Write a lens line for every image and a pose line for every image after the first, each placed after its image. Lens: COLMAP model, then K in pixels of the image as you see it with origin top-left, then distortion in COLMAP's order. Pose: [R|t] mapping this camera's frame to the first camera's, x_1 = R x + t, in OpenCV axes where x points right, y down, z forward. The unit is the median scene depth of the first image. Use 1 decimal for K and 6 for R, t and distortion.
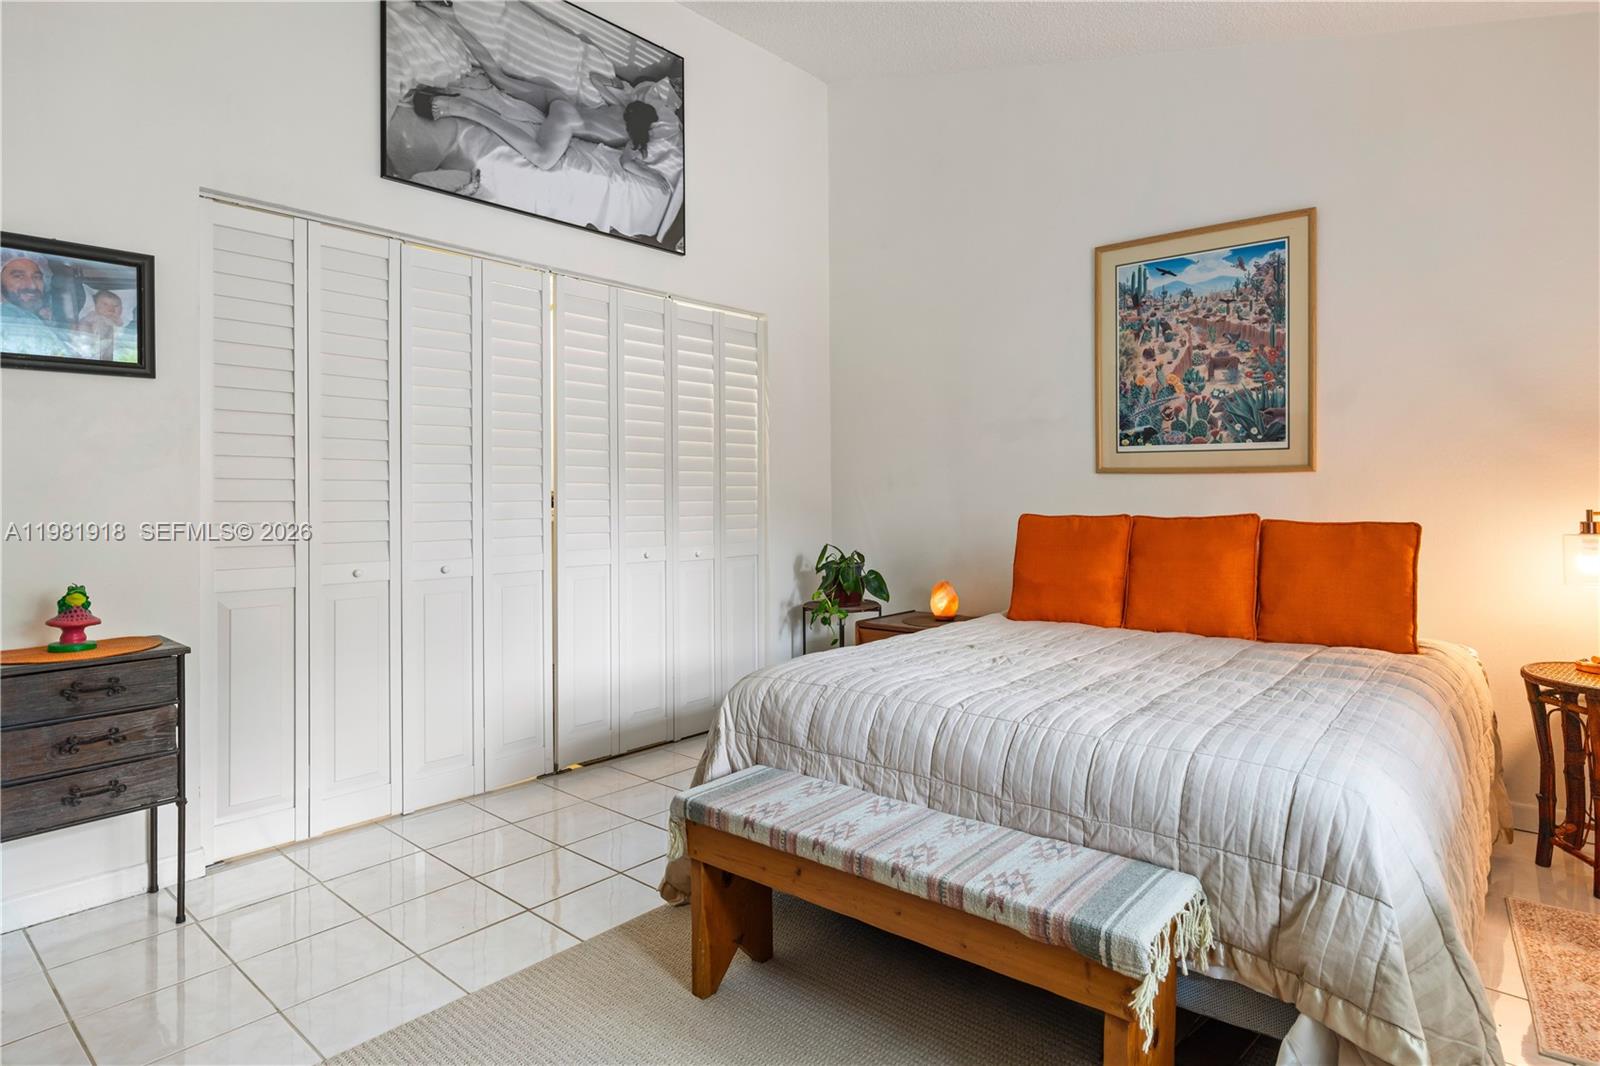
lens RADIAL K [[869.4, 0, 805.8], [0, 869.4, 490.8], [0, 0, 1]] dist [-0.005075, 0.002277]
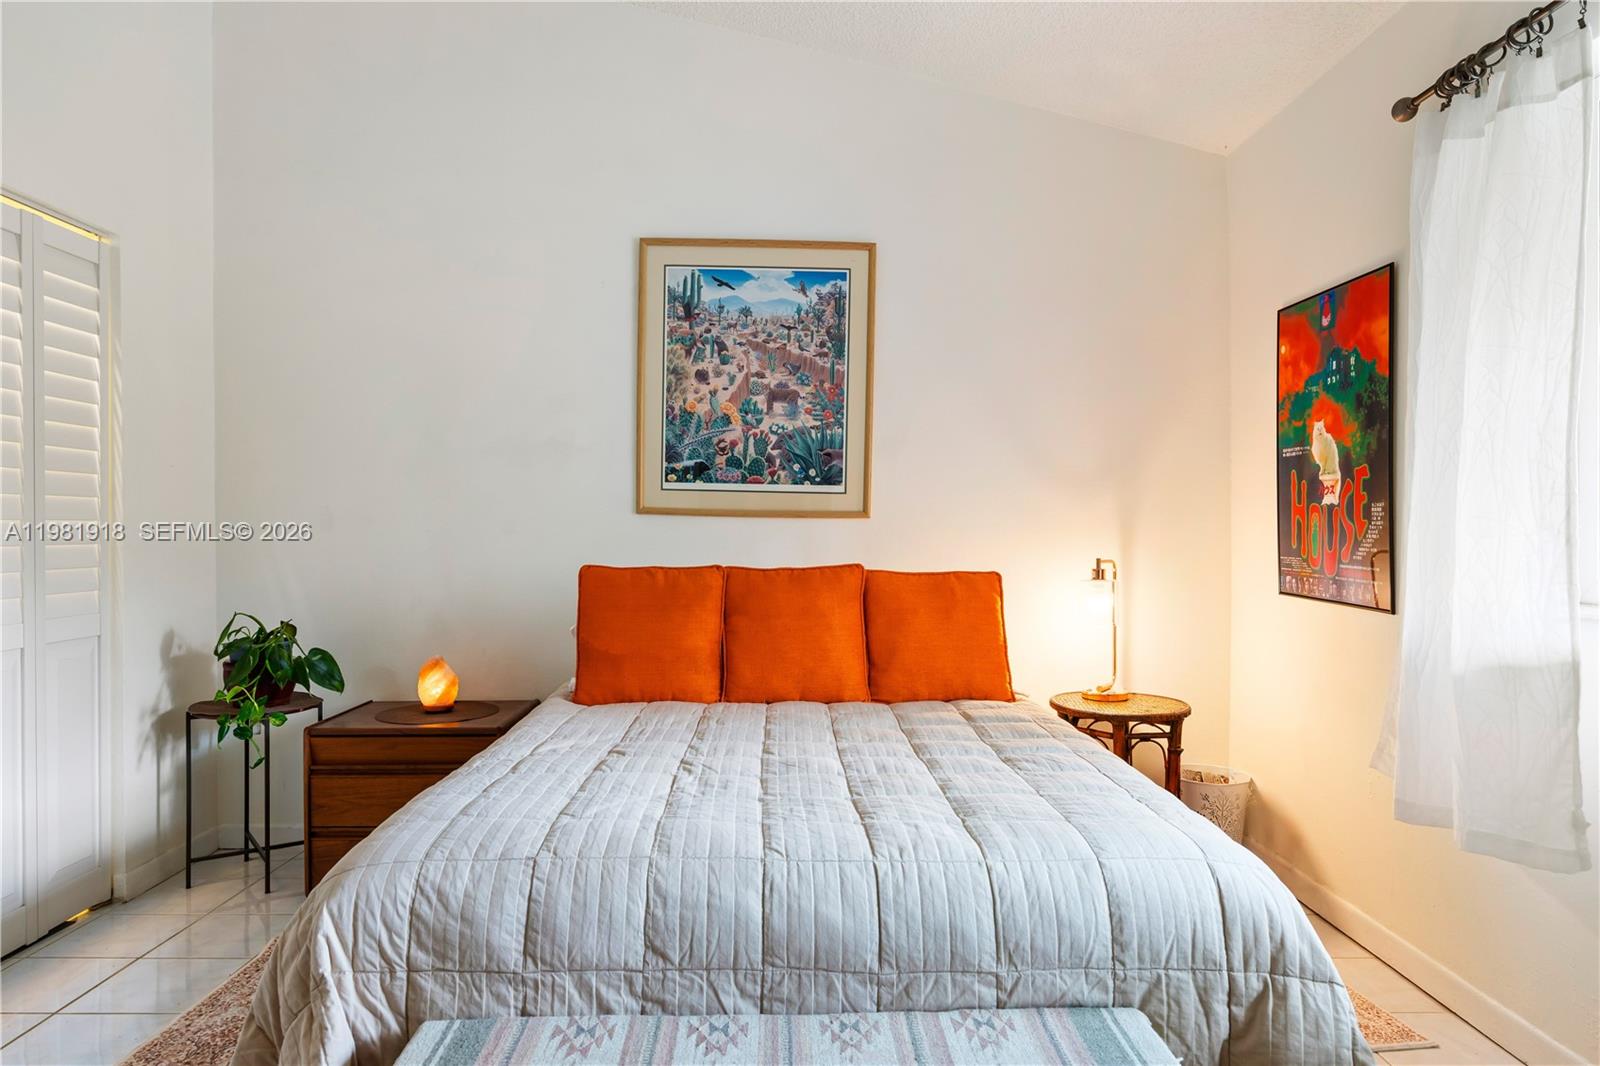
lens RADIAL K [[981.0, 0, 801.6], [0, 981.0, 545.0], [0, 0, 1]] dist [0.000495, -0.000151]
pose [[0.744711, 0.000917, 0.667387, -0.193524], [-0.013717, 0.999809, 0.013933, -0.006451], [-0.667246, -0.019531, 0.744581, 0.232541]]
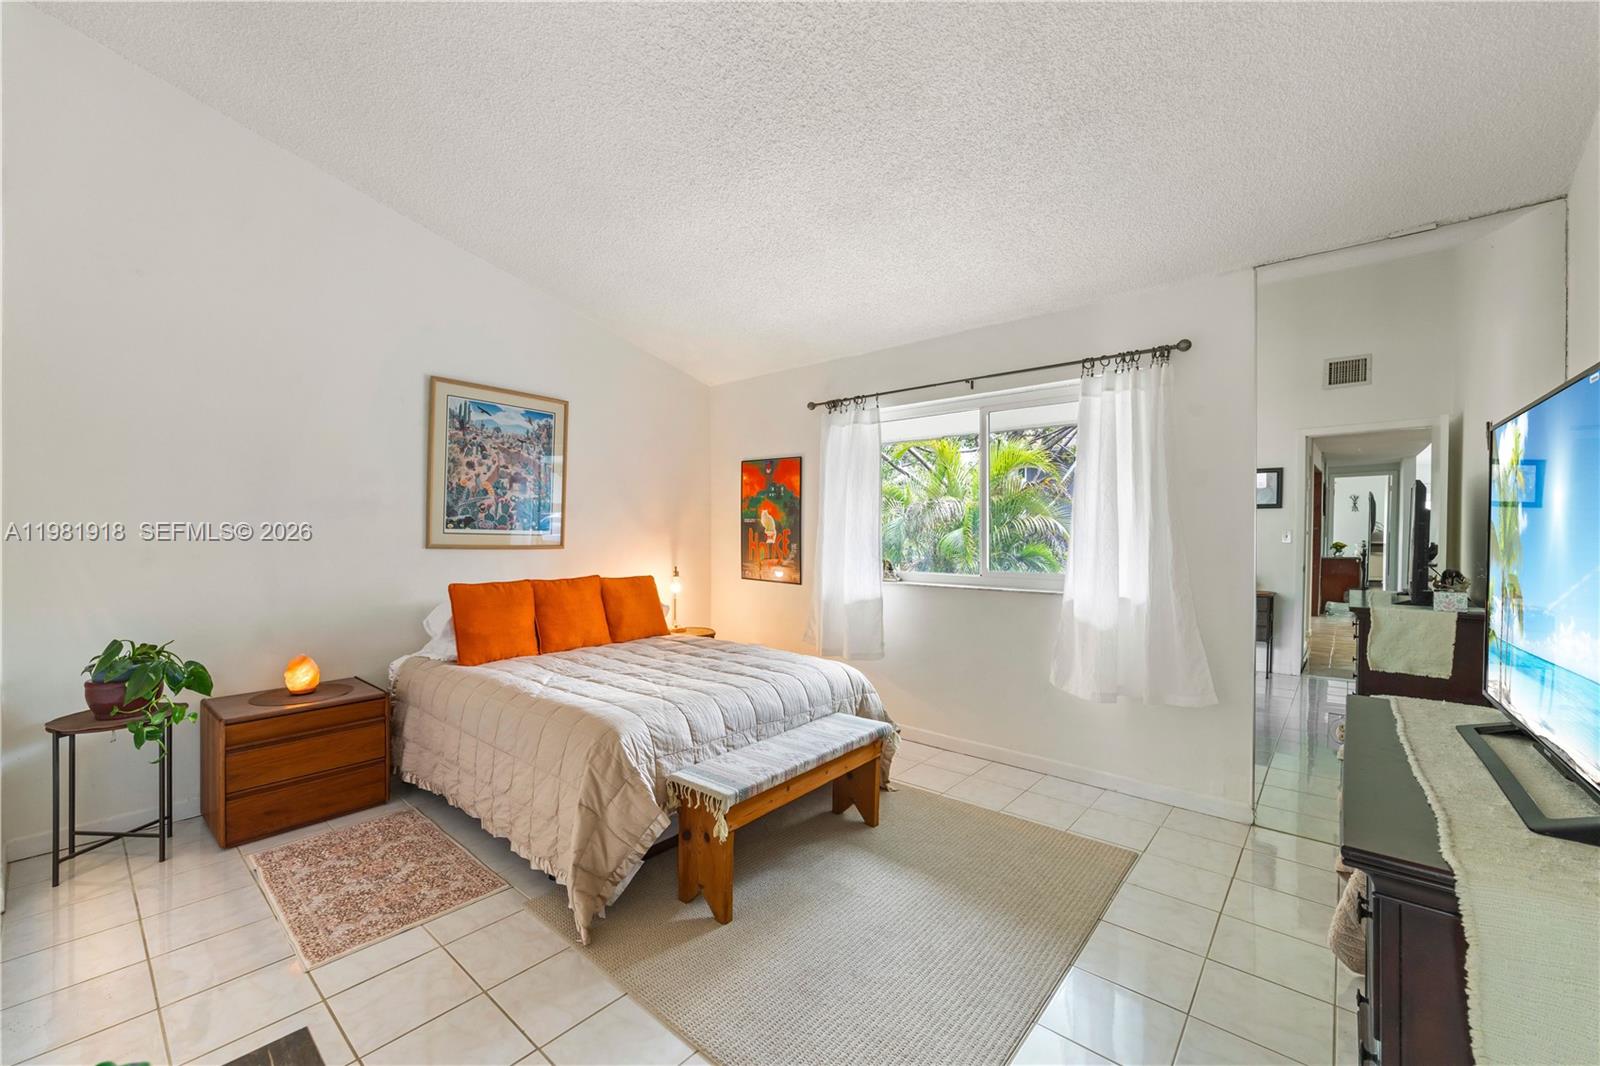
lens RADIAL K [[637.4, 0, 794.8], [0, 637.4, 535.3], [0, 0, 1]] dist [-0.000578, 0.000361]
pose [[-0.002423, 0.005262, 0.999983, -0.709512], [-0.011594, 0.999919, -0.005290, -0.047351], [-0.999930, -0.011606, -0.002362, 0.517050]]
